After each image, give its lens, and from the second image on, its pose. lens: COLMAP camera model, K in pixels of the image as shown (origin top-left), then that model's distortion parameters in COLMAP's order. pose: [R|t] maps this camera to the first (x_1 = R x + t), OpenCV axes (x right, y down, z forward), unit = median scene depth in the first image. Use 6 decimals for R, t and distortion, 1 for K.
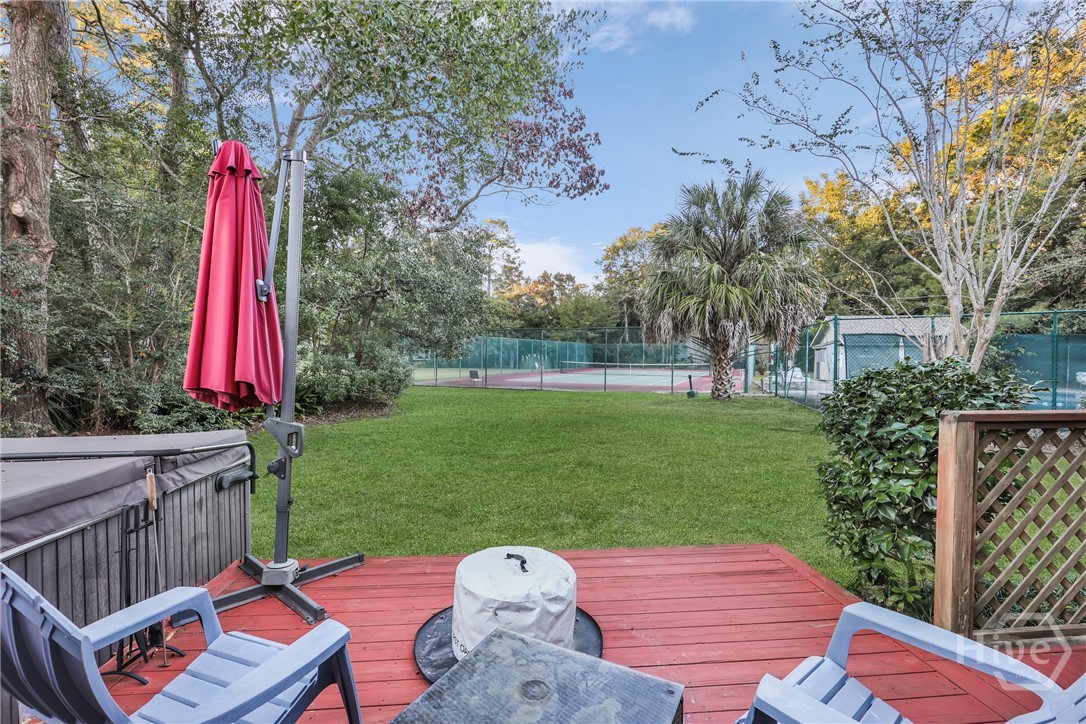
lens RADIAL K [[487.5, 0, 543.1], [0, 487.5, 363.3], [0, 0, 1]] dist [-0.002687, 0.000403]
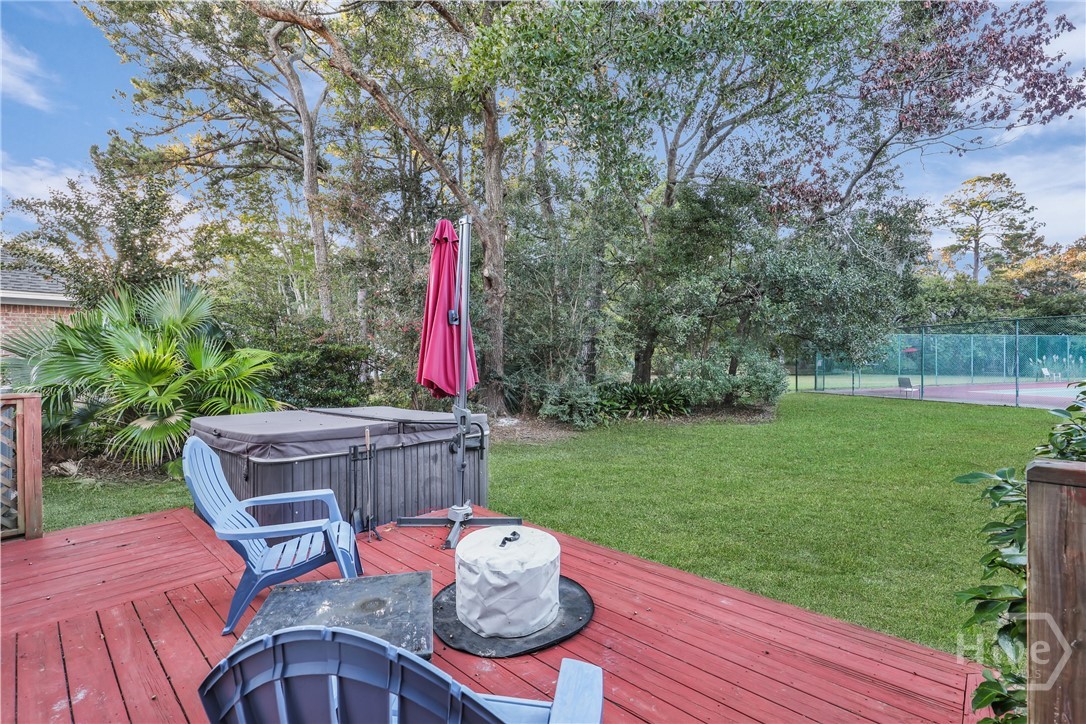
lens RADIAL K [[487.5, 0, 542.7], [0, 487.5, 365.8], [0, 0, 1]] dist [-0.002687, 0.000403]
pose [[0.654954, -0.004804, -0.755654, 0.245948], [-0.000584, 0.999976, -0.006864, 0.002230], [0.755669, 0.004937, 0.654935, 0.086085]]
